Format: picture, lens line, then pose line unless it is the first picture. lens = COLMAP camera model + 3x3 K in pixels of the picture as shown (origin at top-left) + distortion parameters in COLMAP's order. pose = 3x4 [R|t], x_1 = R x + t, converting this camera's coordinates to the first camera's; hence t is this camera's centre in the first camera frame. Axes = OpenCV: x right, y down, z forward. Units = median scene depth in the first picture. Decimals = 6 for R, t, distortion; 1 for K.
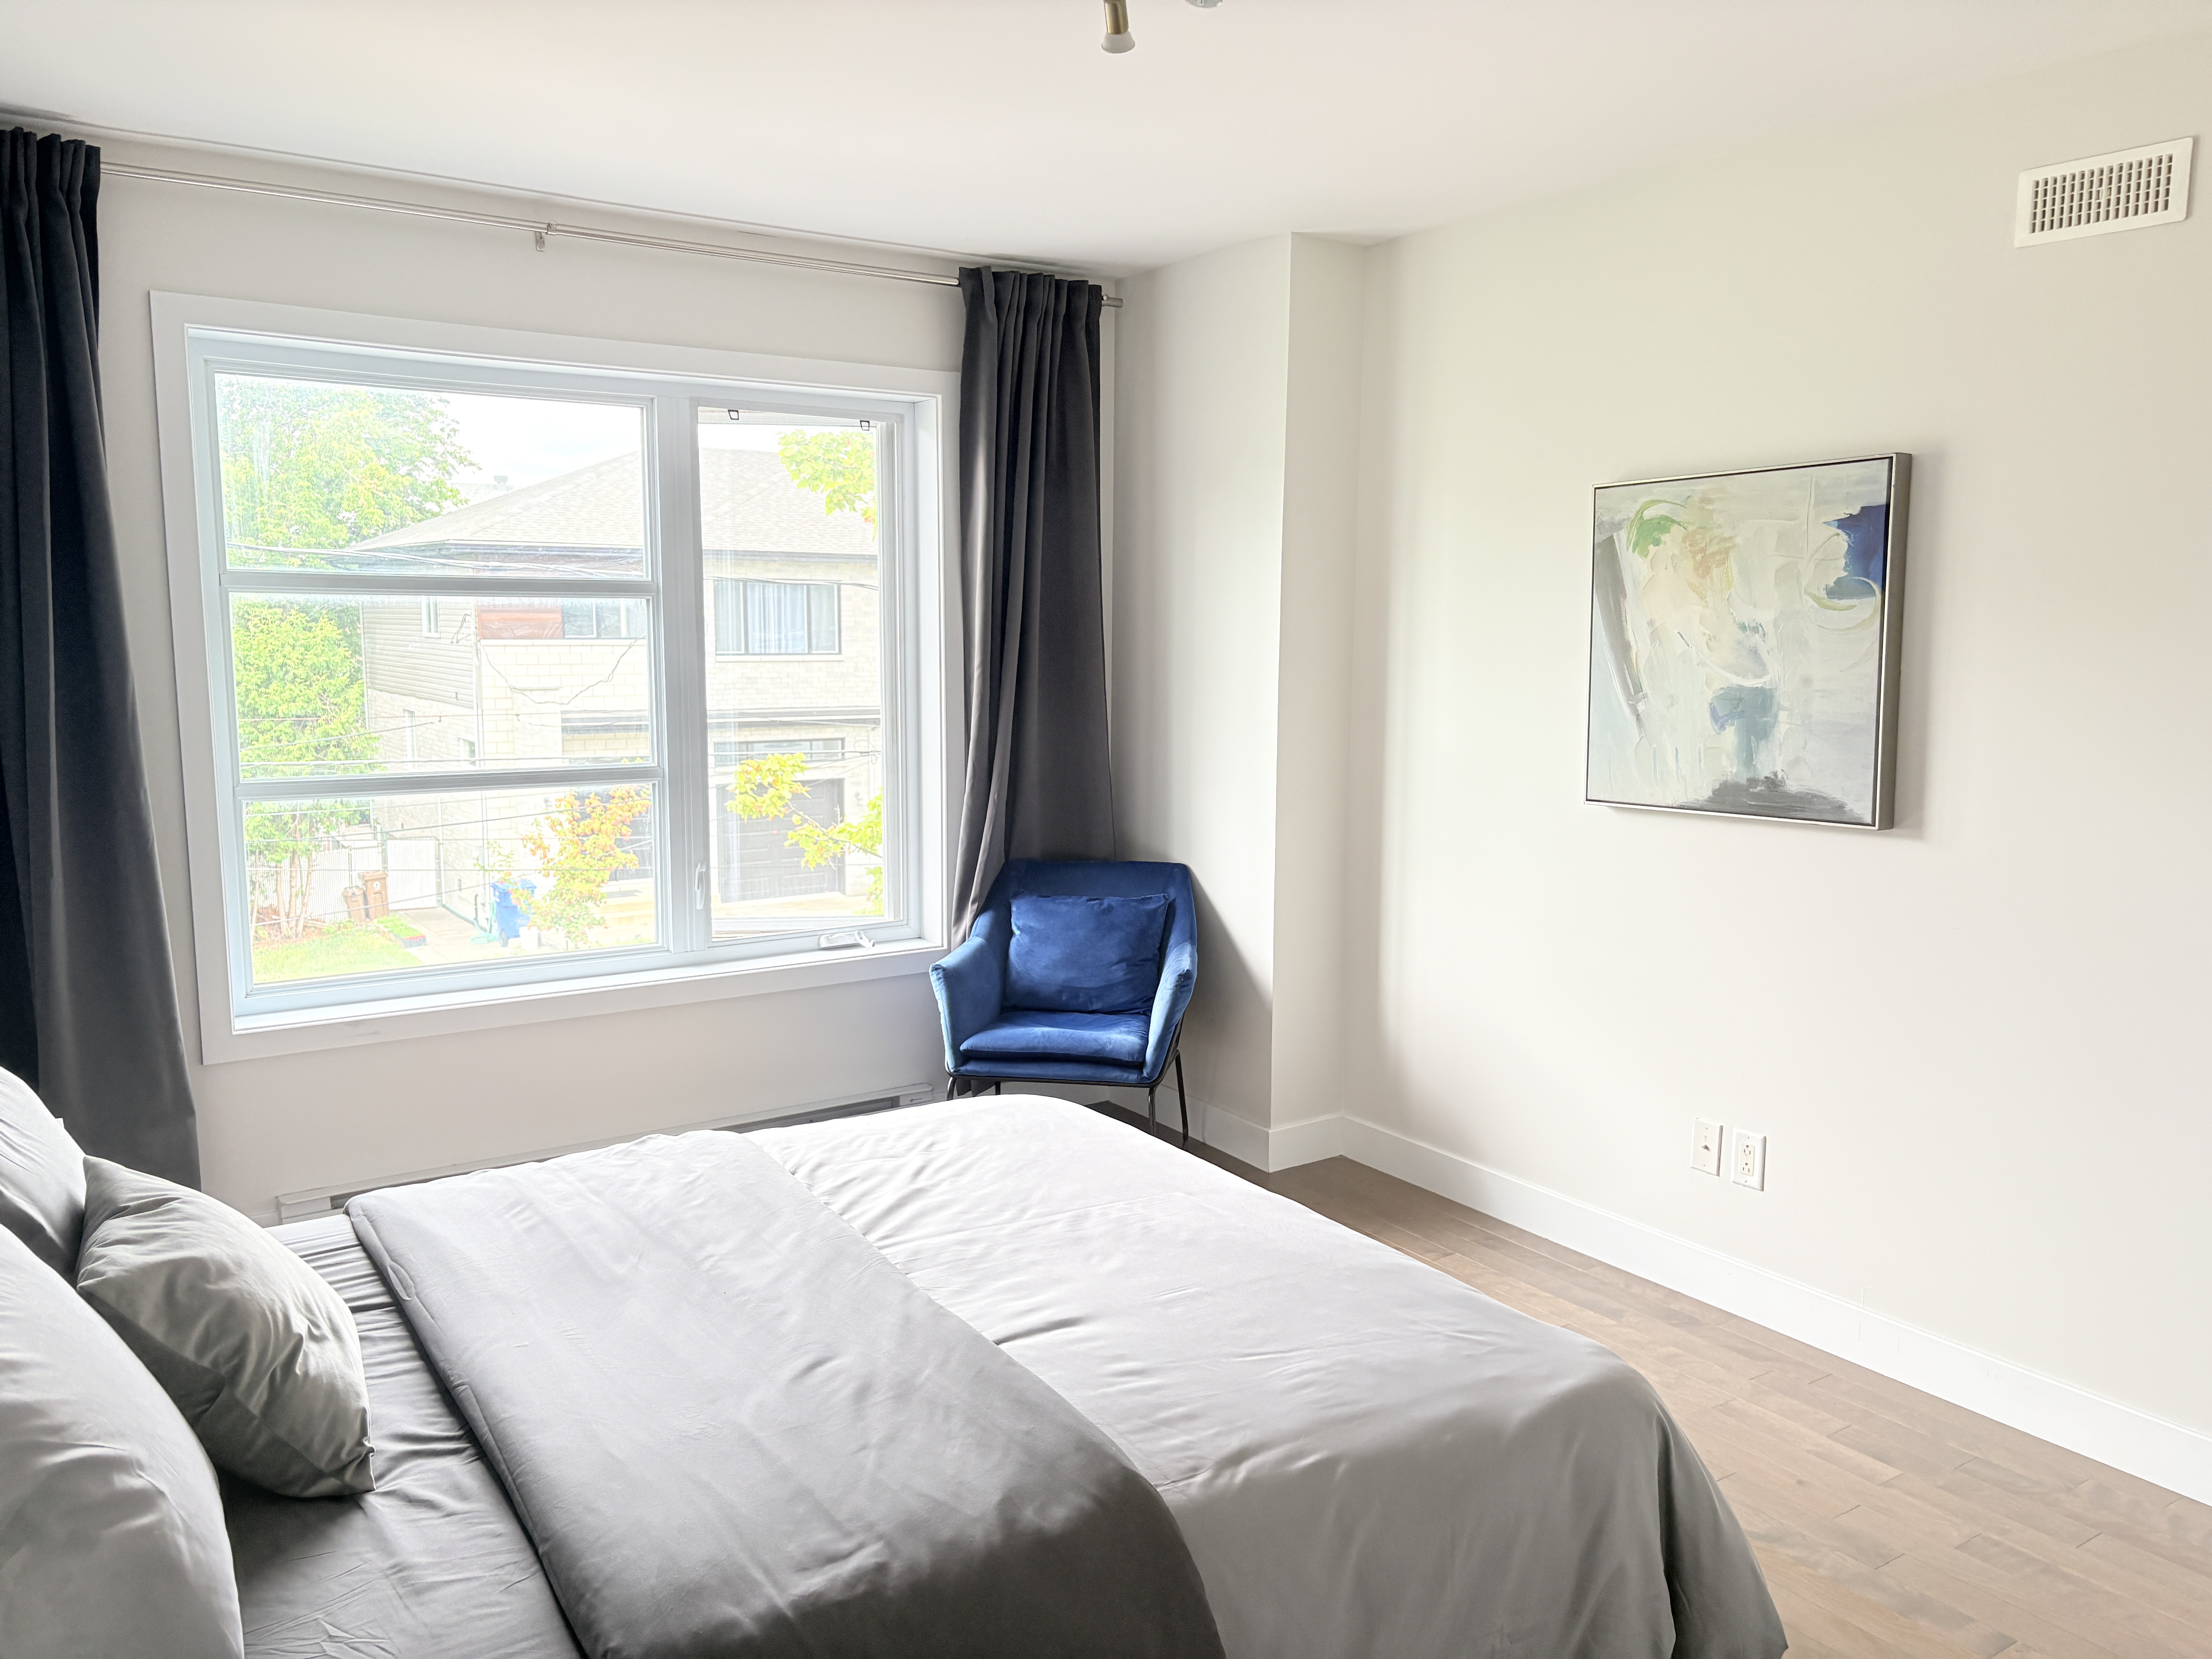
lens RADIAL K [[1695.6, 0, 1092.1], [0, 1695.6, 822.5], [0, 0, 1]] dist [0.069248, -0.057768]
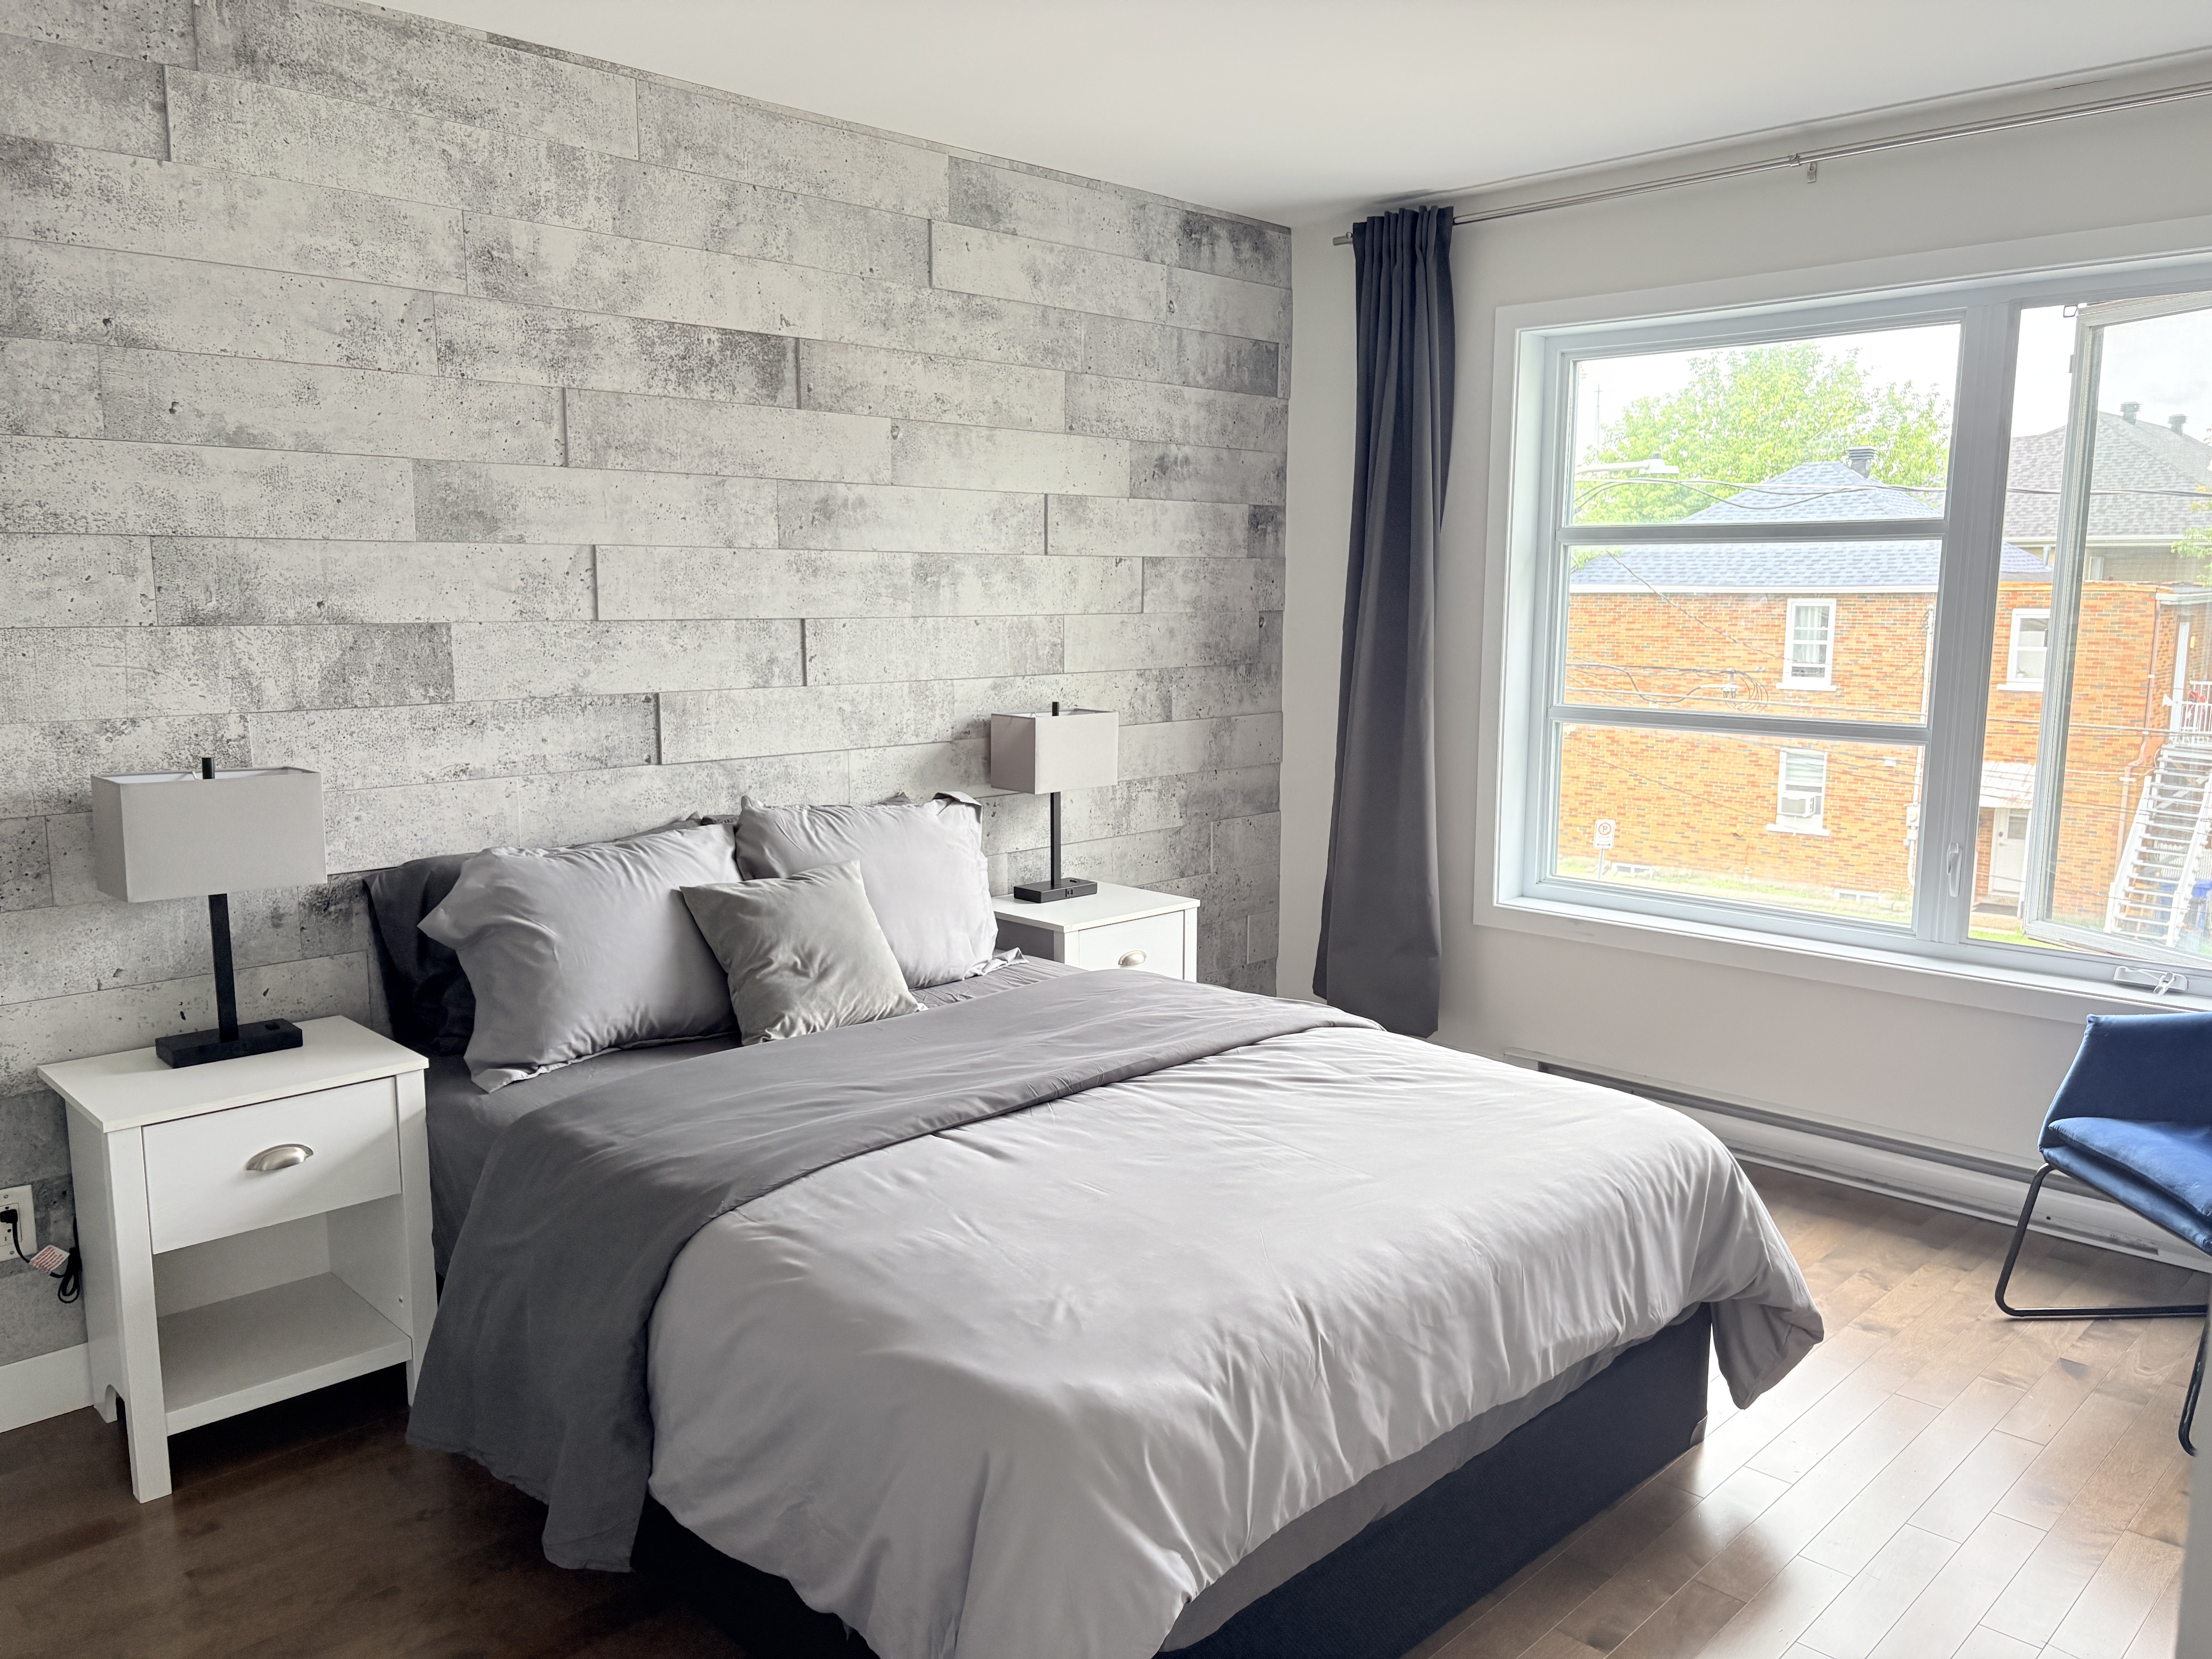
lens RADIAL K [[1675.3, 0, 1117.5], [0, 1675.3, 840.0], [0, 0, 1]] dist [0.065260, -0.053336]
pose [[0.206380, 0.143453, -0.967899, 0.887072], [-0.120798, 0.985363, 0.120284, -0.052272], [0.970987, 0.092096, 0.220688, 0.669636]]
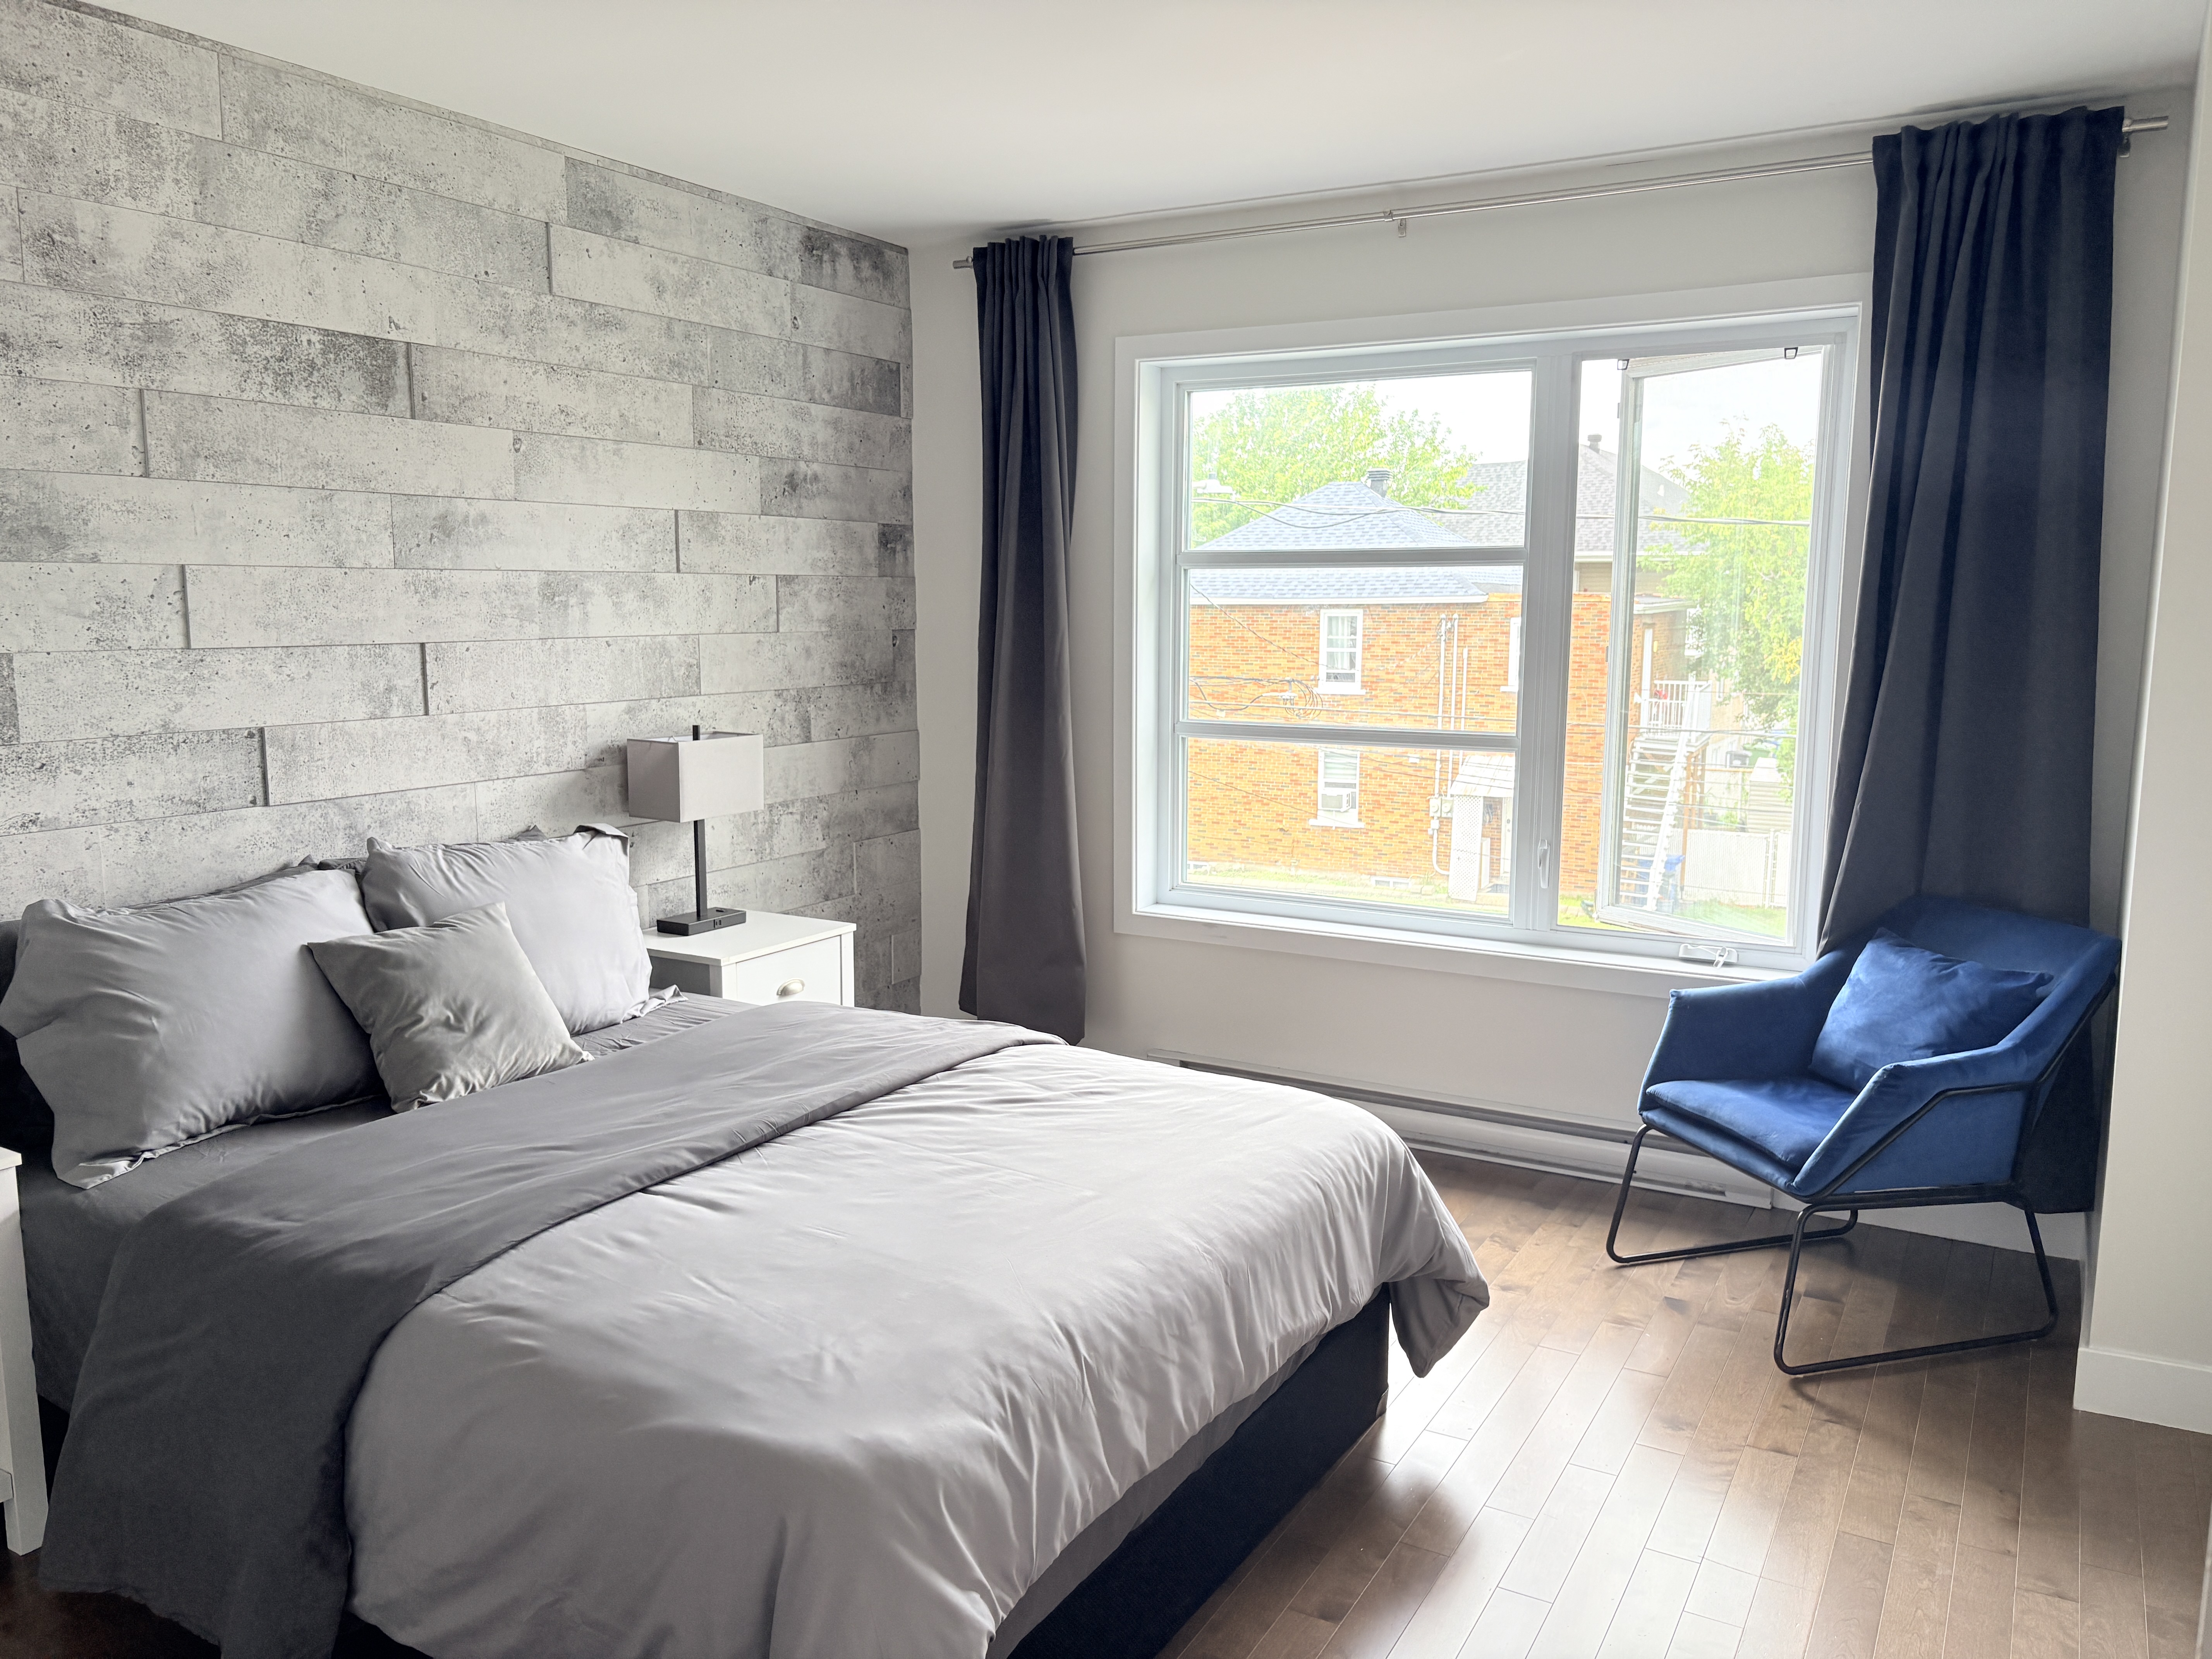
lens RADIAL K [[1681.6, 0, 1099.7], [0, 1681.6, 831.0], [0, 0, 1]] dist [0.041476, 0.003813]
pose [[0.442387, 0.122294, -0.888447, 0.862729], [-0.109714, 0.990598, 0.081725, -0.054374], [0.890088, 0.061321, 0.451645, 0.587821]]
